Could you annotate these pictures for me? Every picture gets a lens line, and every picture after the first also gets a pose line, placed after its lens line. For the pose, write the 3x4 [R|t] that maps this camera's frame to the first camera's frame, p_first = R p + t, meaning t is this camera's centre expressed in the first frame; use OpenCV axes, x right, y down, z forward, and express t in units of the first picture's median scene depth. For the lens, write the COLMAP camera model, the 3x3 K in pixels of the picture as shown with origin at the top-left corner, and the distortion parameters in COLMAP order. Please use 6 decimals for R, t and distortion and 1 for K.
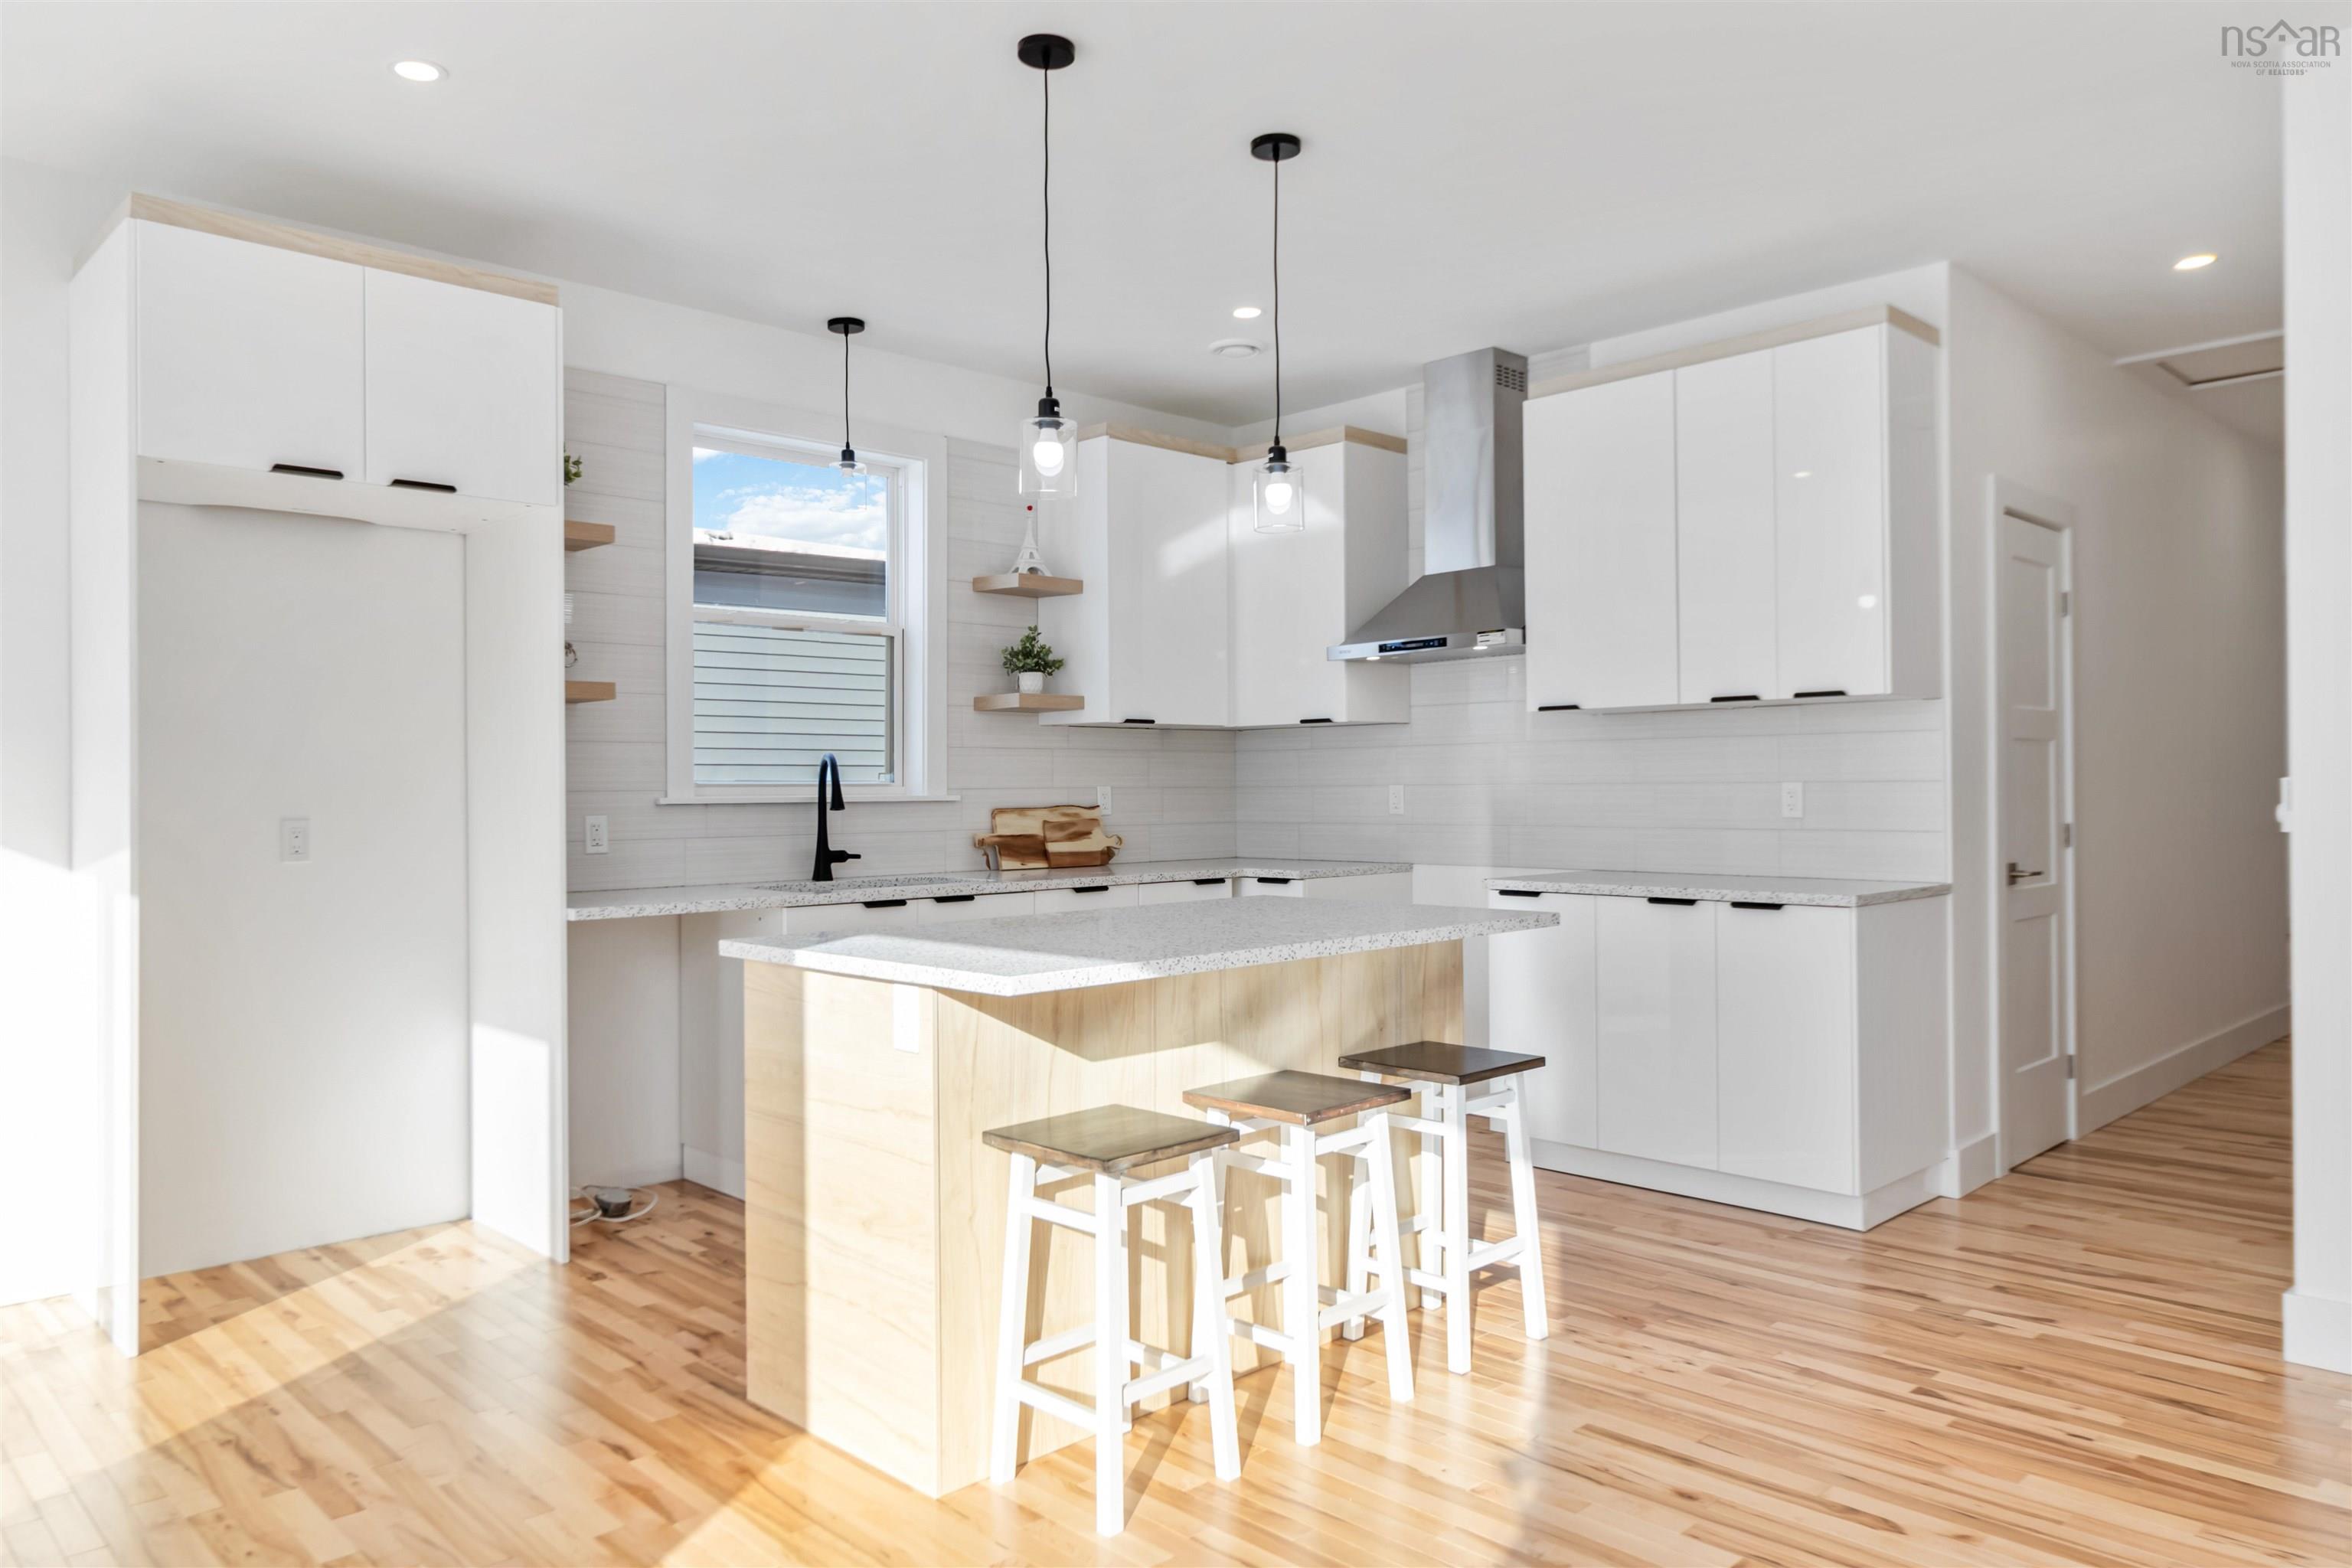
lens RADIAL K [[1582.1, 0, 1150.0], [0, 1582.1, 786.1], [0, 0, 1]] dist [0.000977, -0.000855]
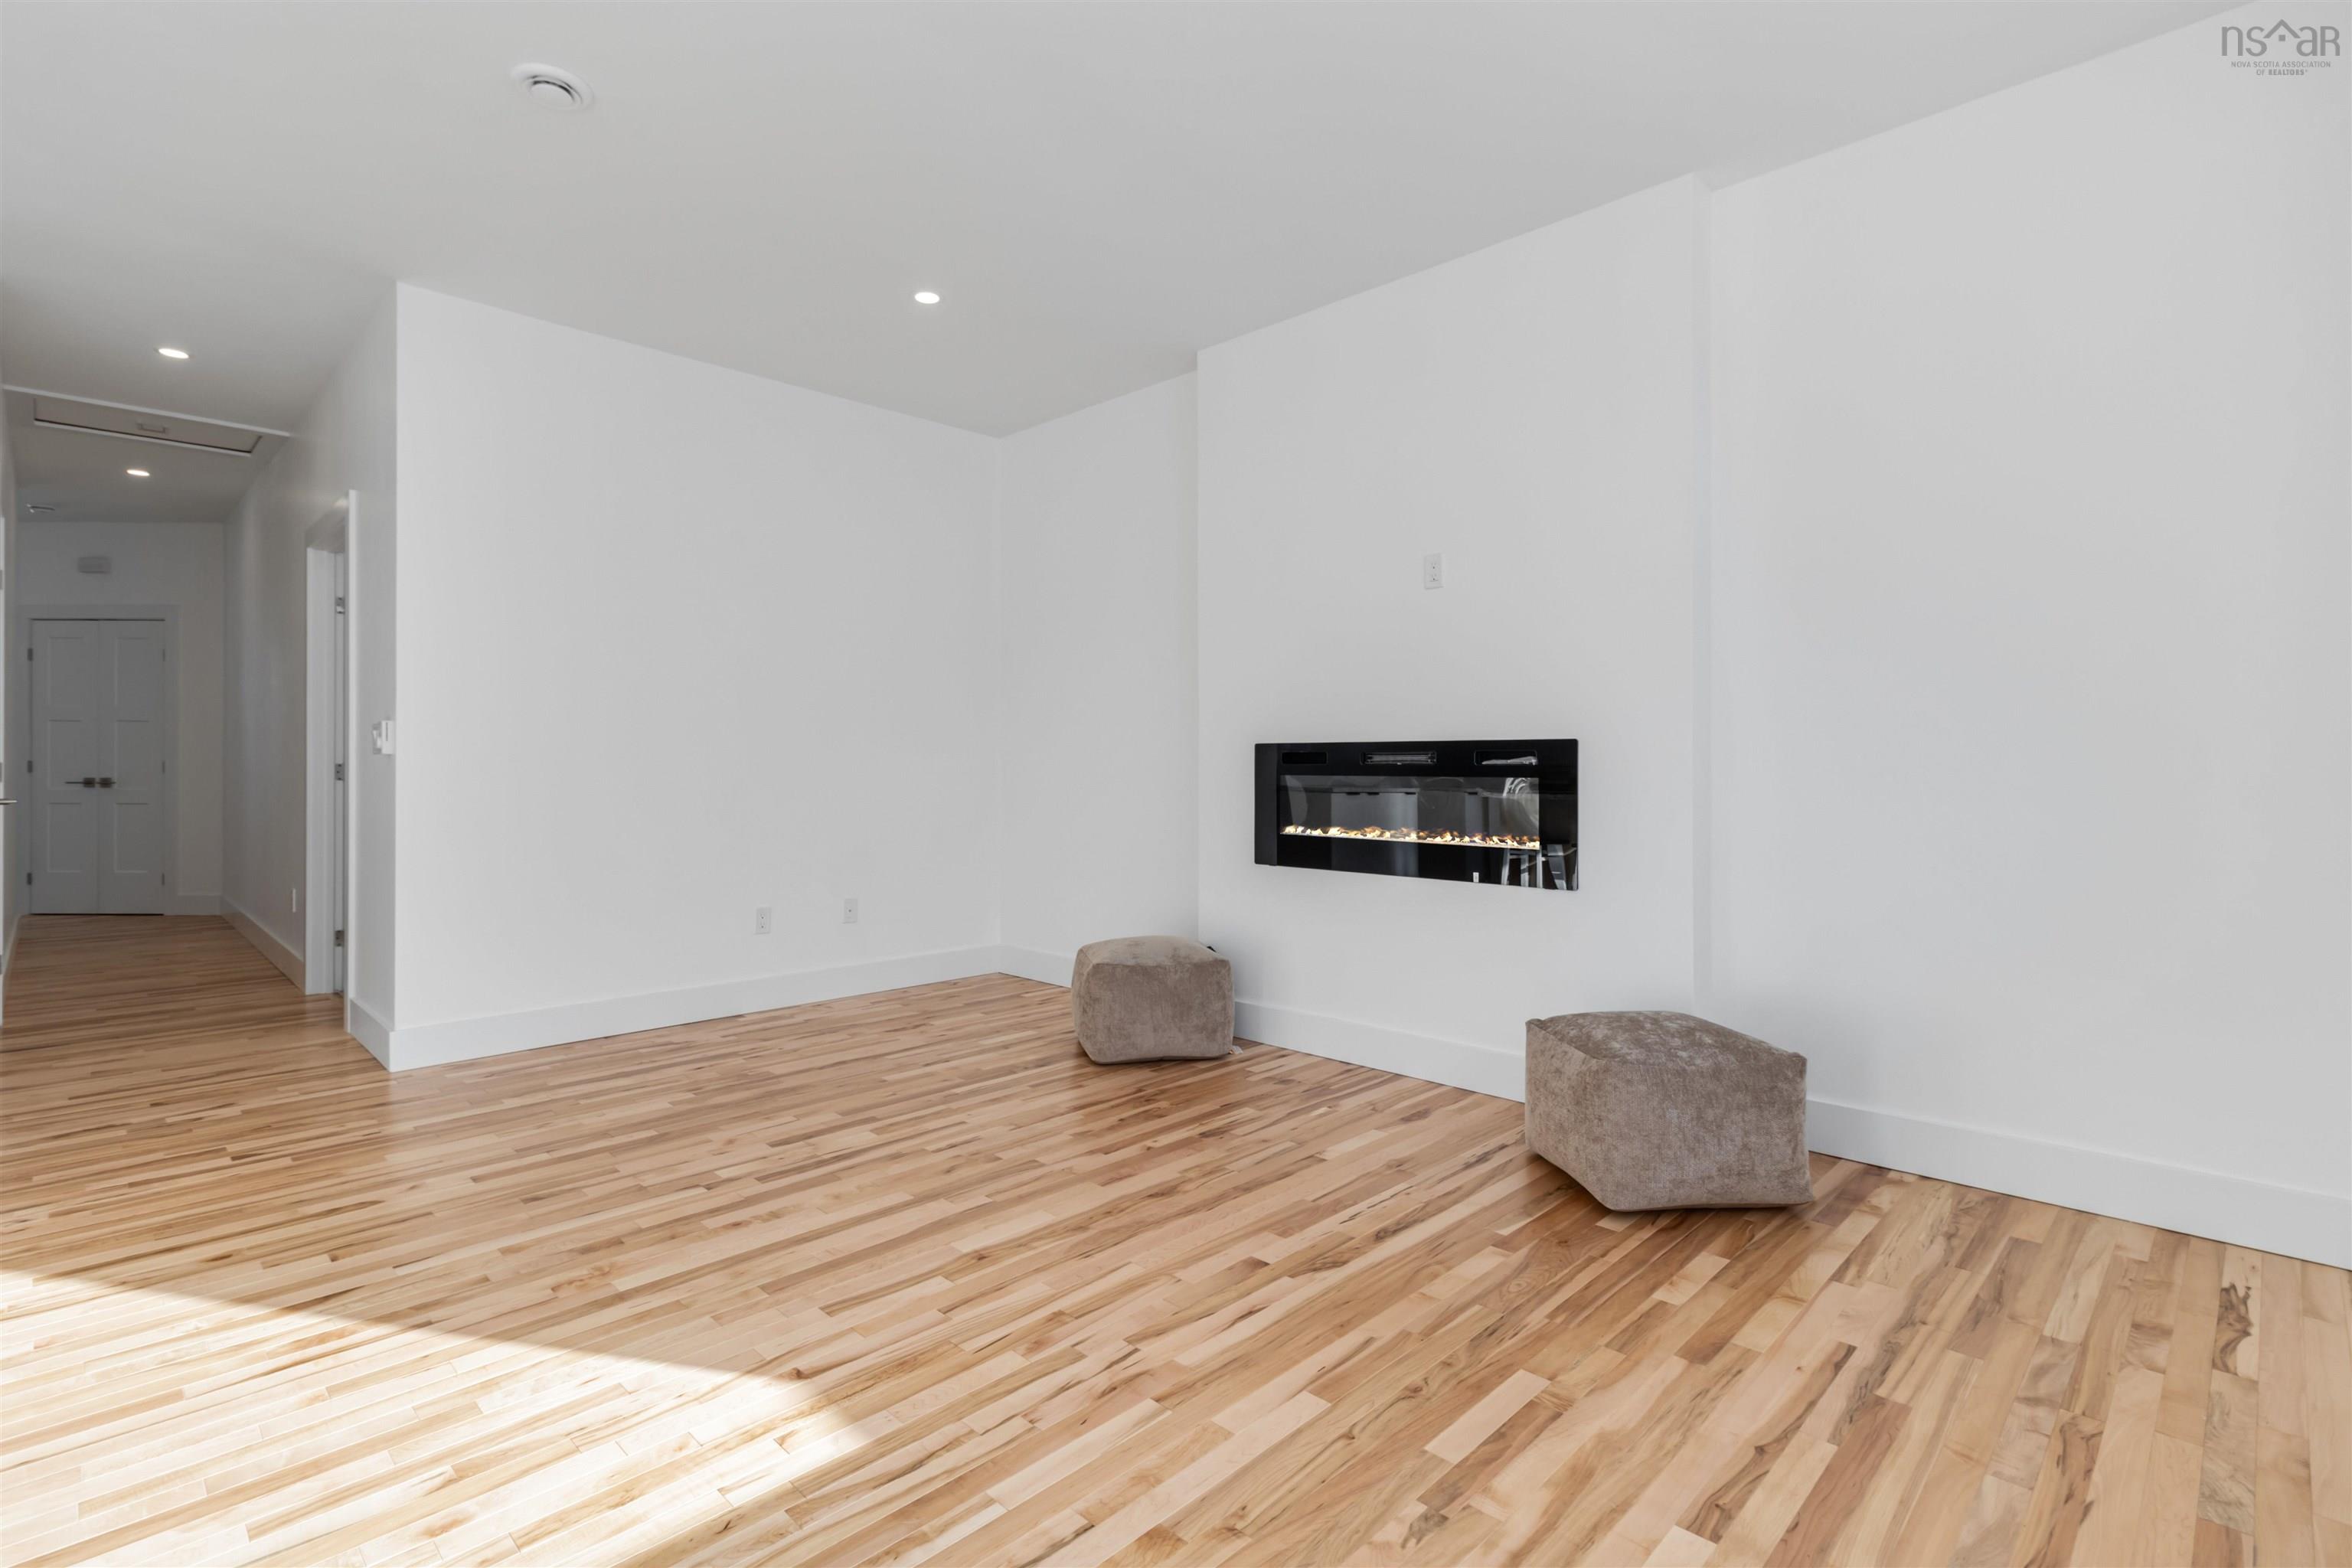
lens RADIAL K [[1102.8, 0, 1173.4], [0, 1102.8, 771.2], [0, 0, 1]] dist [0.000769, -0.000662]
pose [[-0.033129, 0.001897, 0.999449, -0.293594], [-0.002999, 0.999994, -0.001997, 0.029418], [-0.999447, -0.003063, -0.033123, 0.136665]]
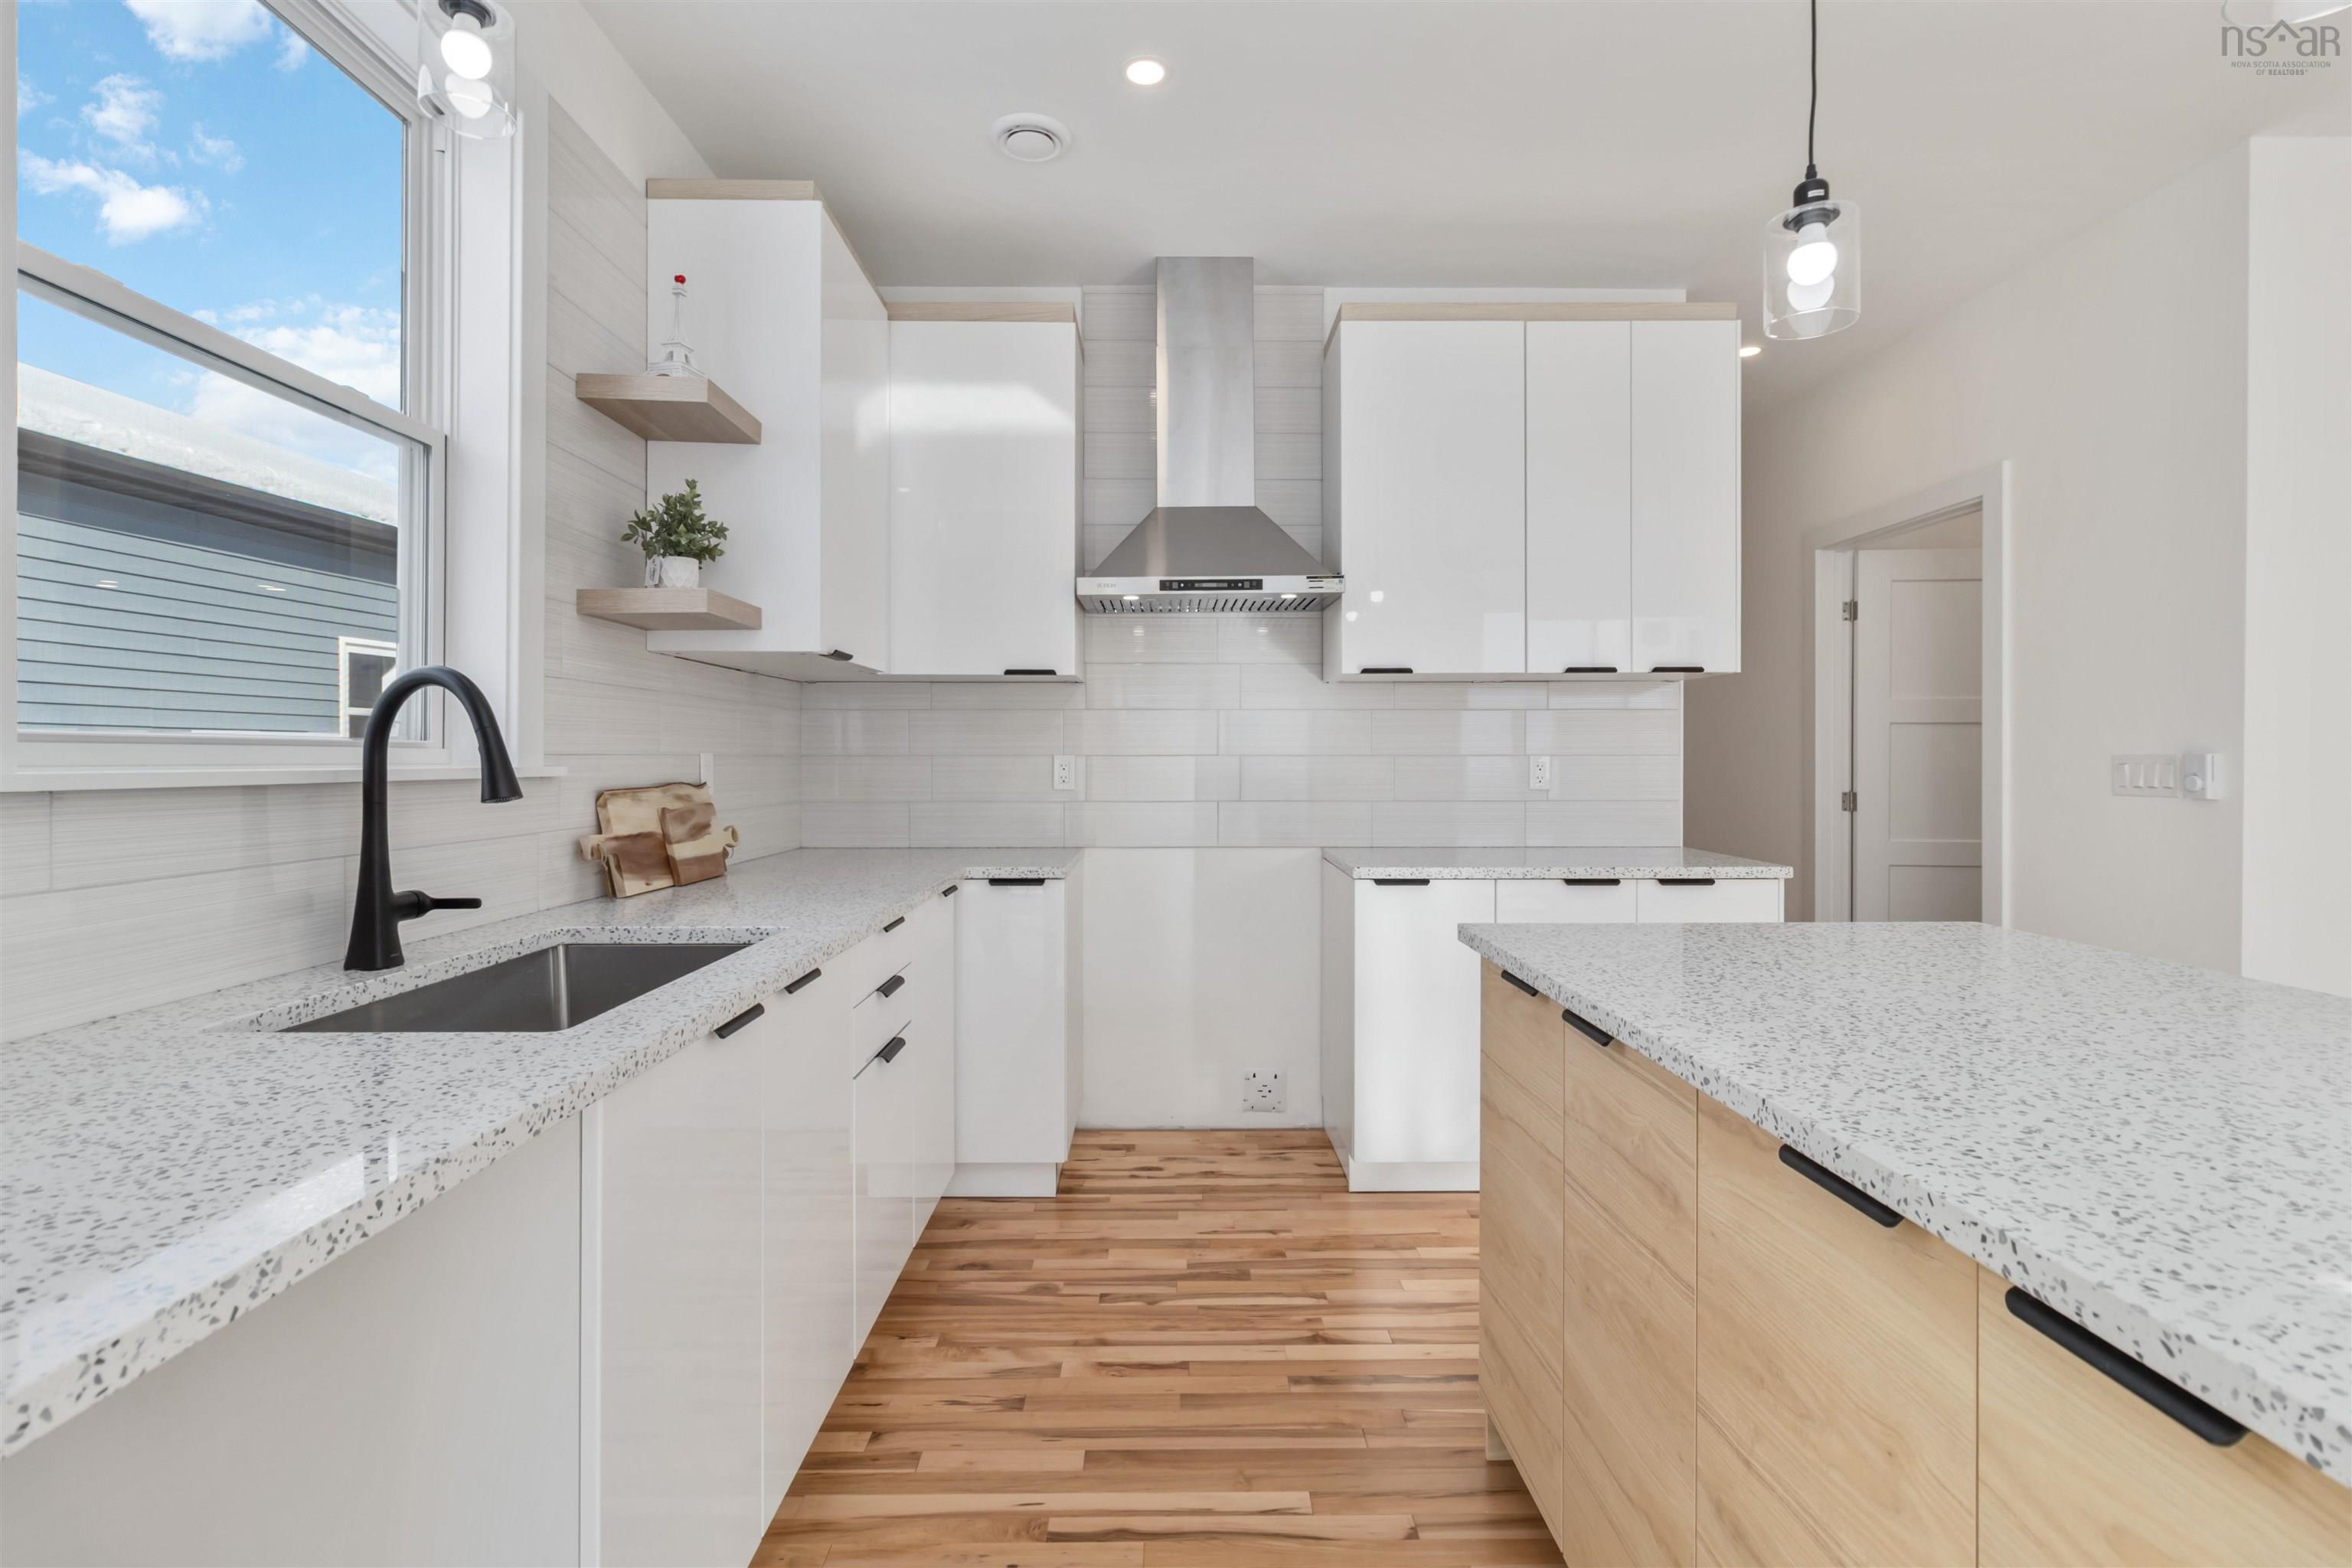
lens RADIAL K [[1116.8, 0, 1177.8], [0, 1116.8, 763.5], [0, 0, 1]] dist [0.001577, 0.000249]
pose [[0.680505, 0.003685, 0.732734, -0.279273], [-0.006085, 0.999981, 0.000623, 0.003587], [-0.732718, -0.004882, 0.680515, 0.637279]]
